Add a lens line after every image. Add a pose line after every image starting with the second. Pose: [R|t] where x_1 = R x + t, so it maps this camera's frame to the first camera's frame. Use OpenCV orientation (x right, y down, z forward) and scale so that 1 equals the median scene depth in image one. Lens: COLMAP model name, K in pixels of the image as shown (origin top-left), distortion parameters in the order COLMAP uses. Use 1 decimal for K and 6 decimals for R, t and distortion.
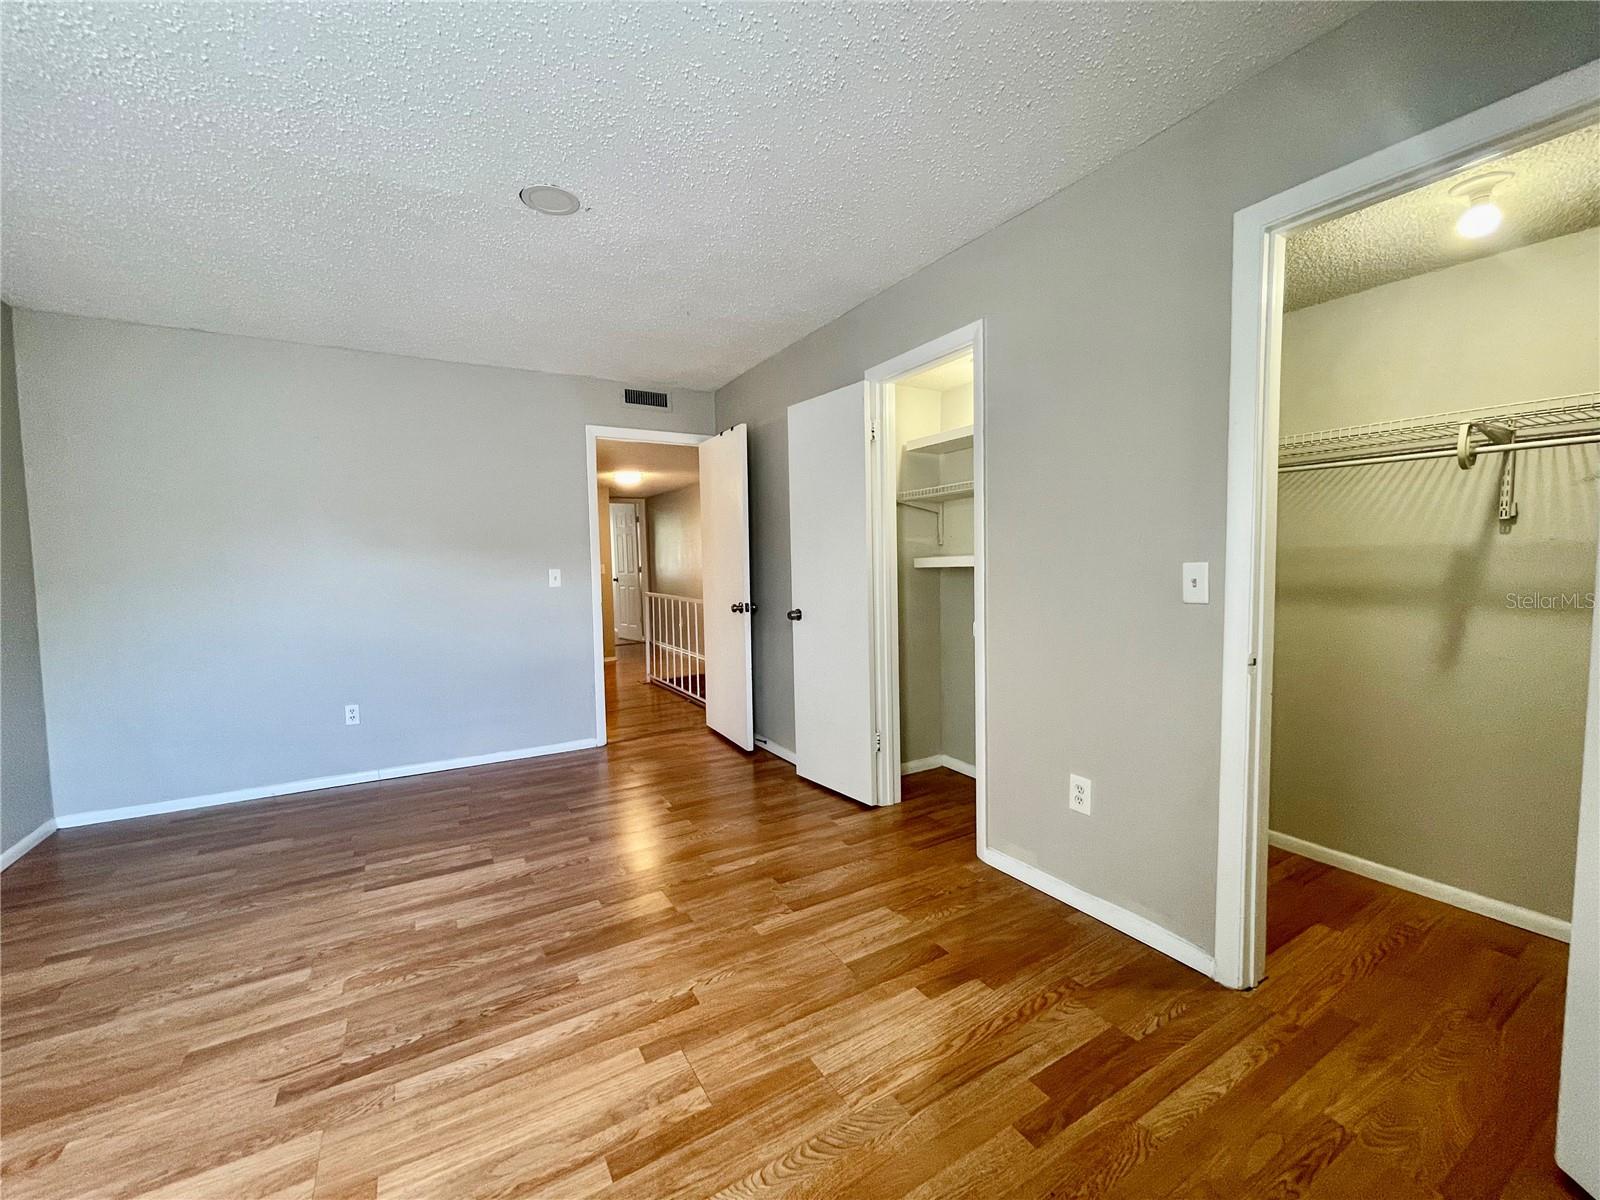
lens RADIAL K [[643.7, 0, 790.0], [0, 643.7, 599.9], [0, 0, 1]] dist [-0.003442, 0.000921]
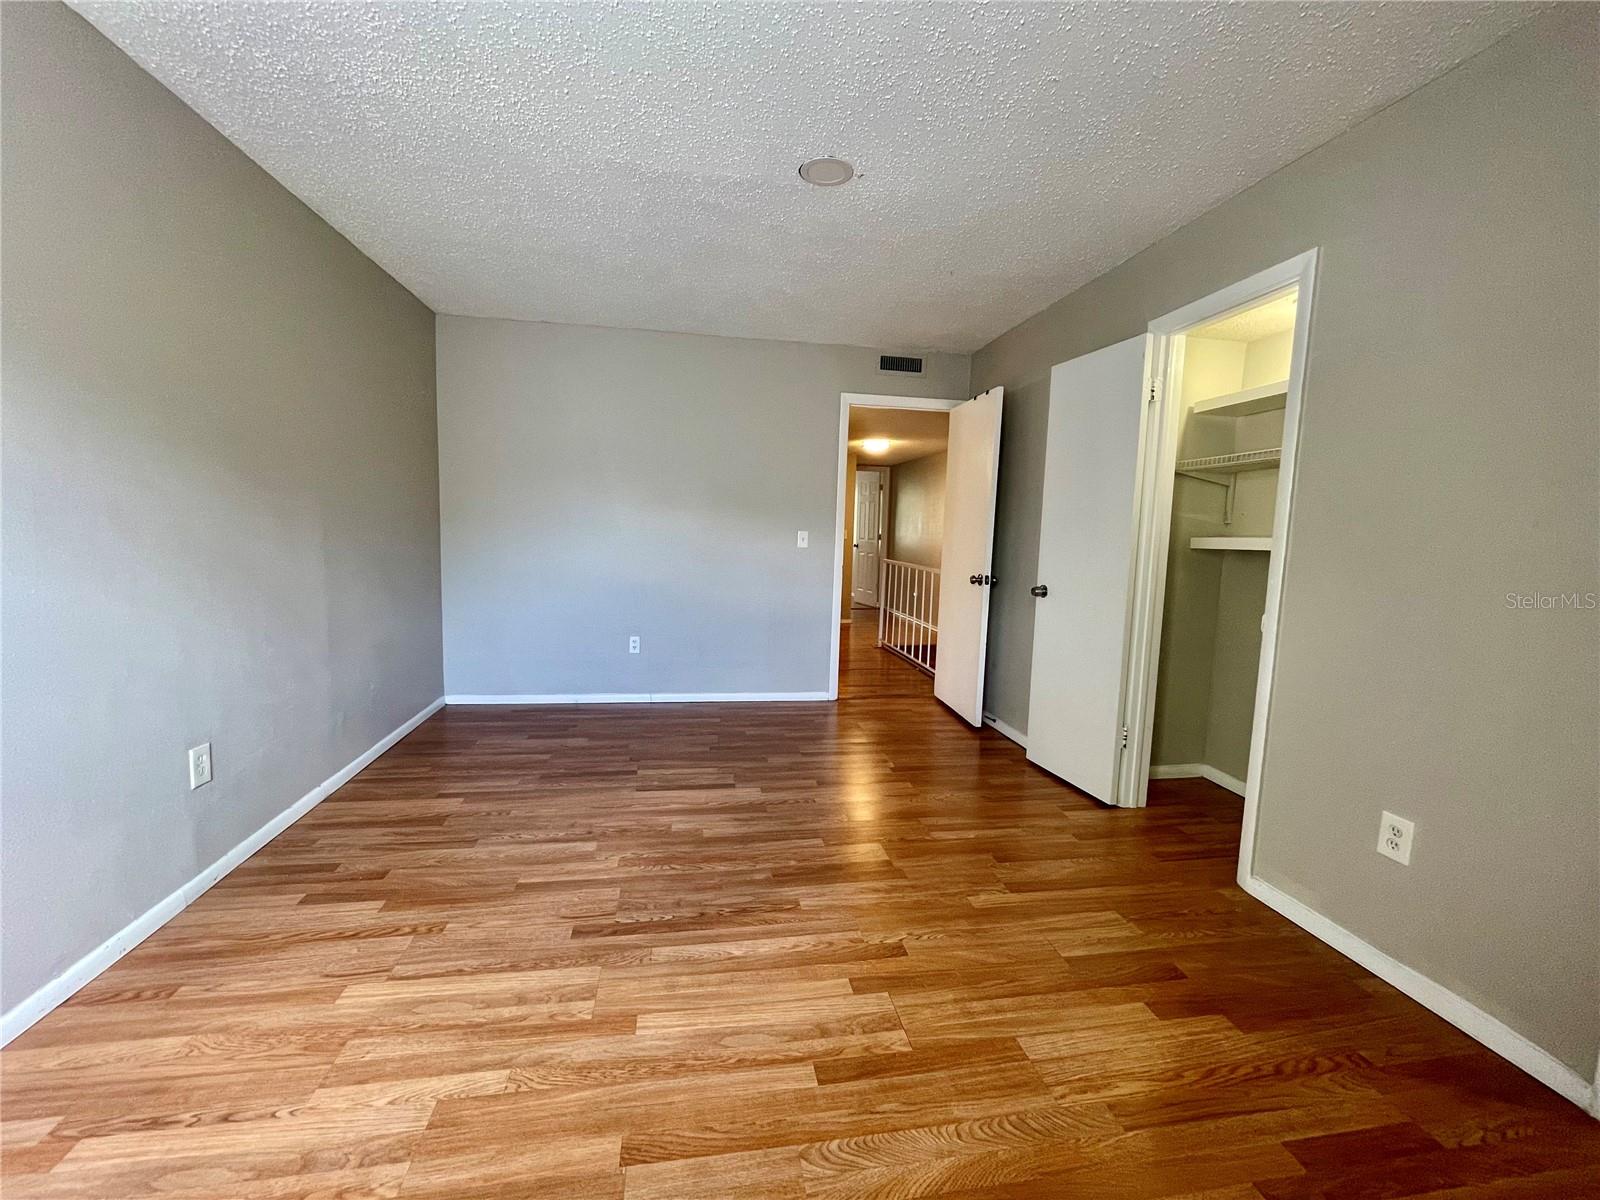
lens RADIAL K [[643.7, 0, 793.8], [0, 643.7, 600.1], [0, 0, 1]] dist [-0.003442, 0.000921]
pose [[0.934641, 0.085013, -0.345280, -0.003212], [-0.069105, 0.995913, 0.058149, 0.009842], [0.348812, -0.030488, 0.936697, -0.012134]]
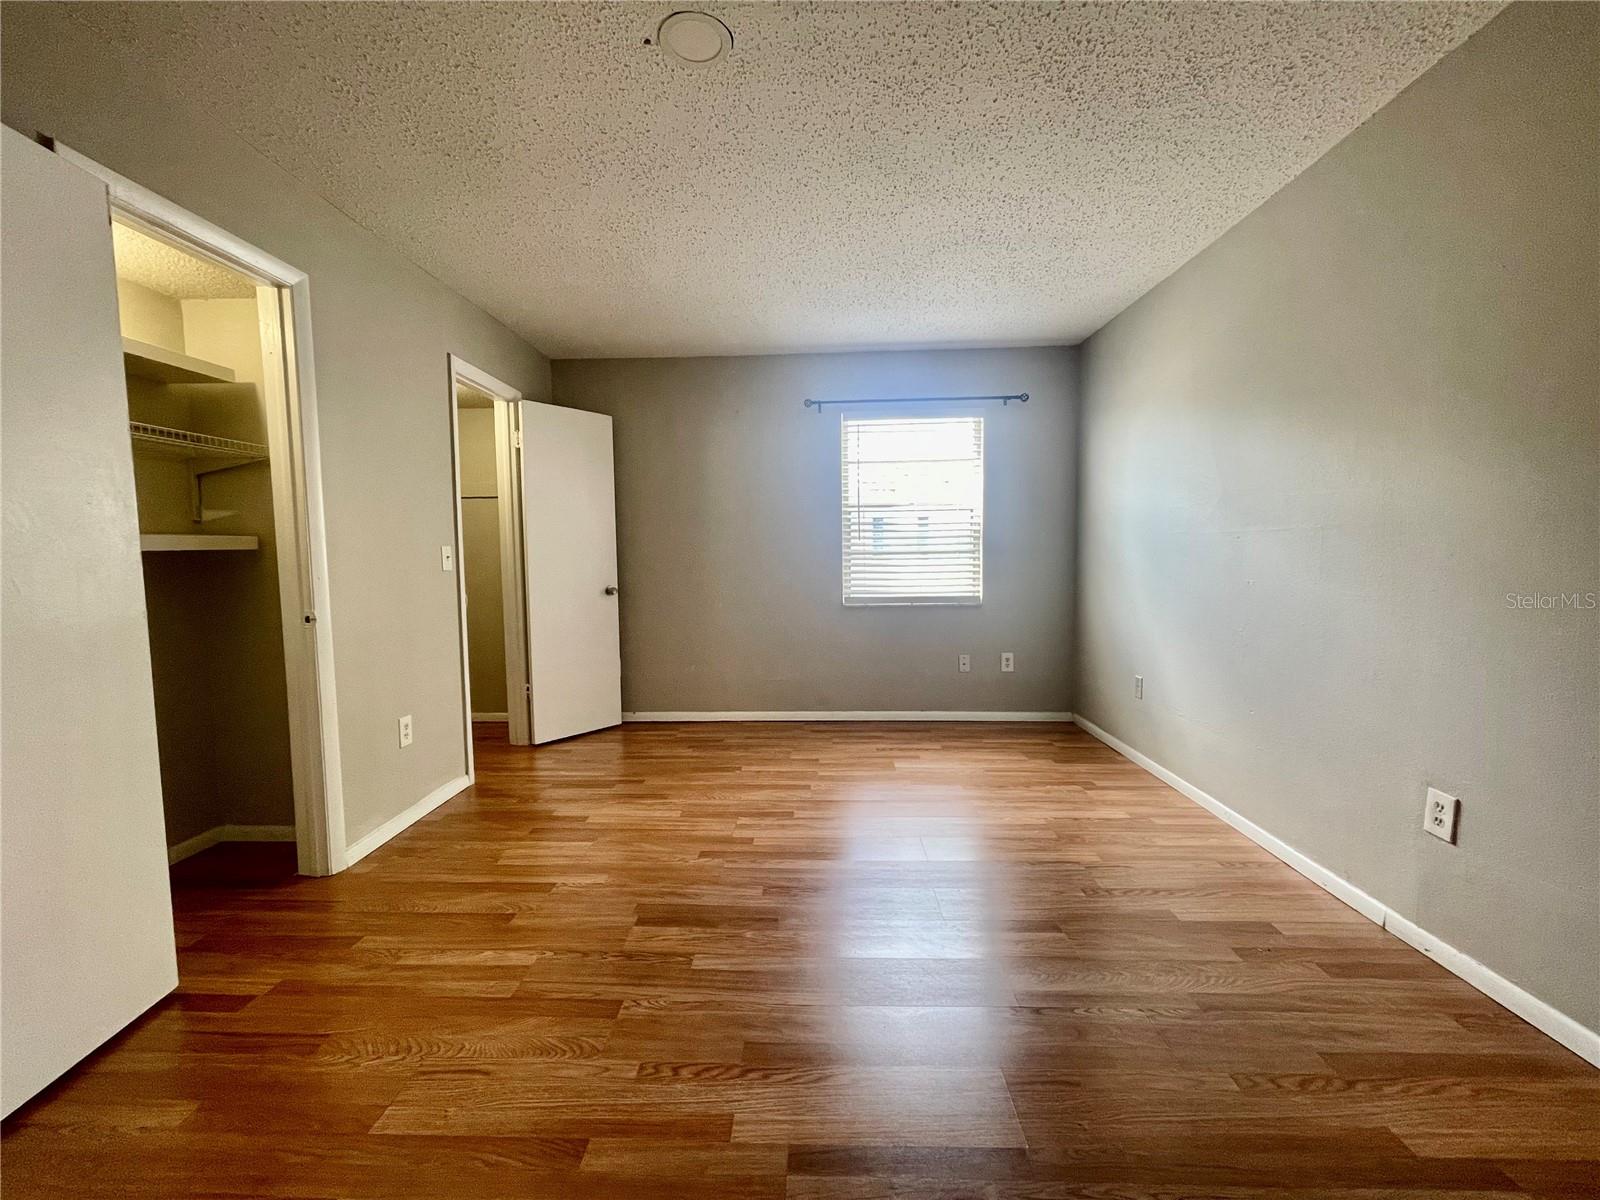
lens RADIAL K [[643.7, 0, 794.9], [0, 643.7, 592.6], [0, 0, 1]] dist [-0.003442, 0.000921]
pose [[-0.843955, -0.001539, 0.536411, -0.869911], [0.063711, 0.992630, 0.103086, -0.045991], [-0.532616, 0.121175, -0.837637, 1.637734]]
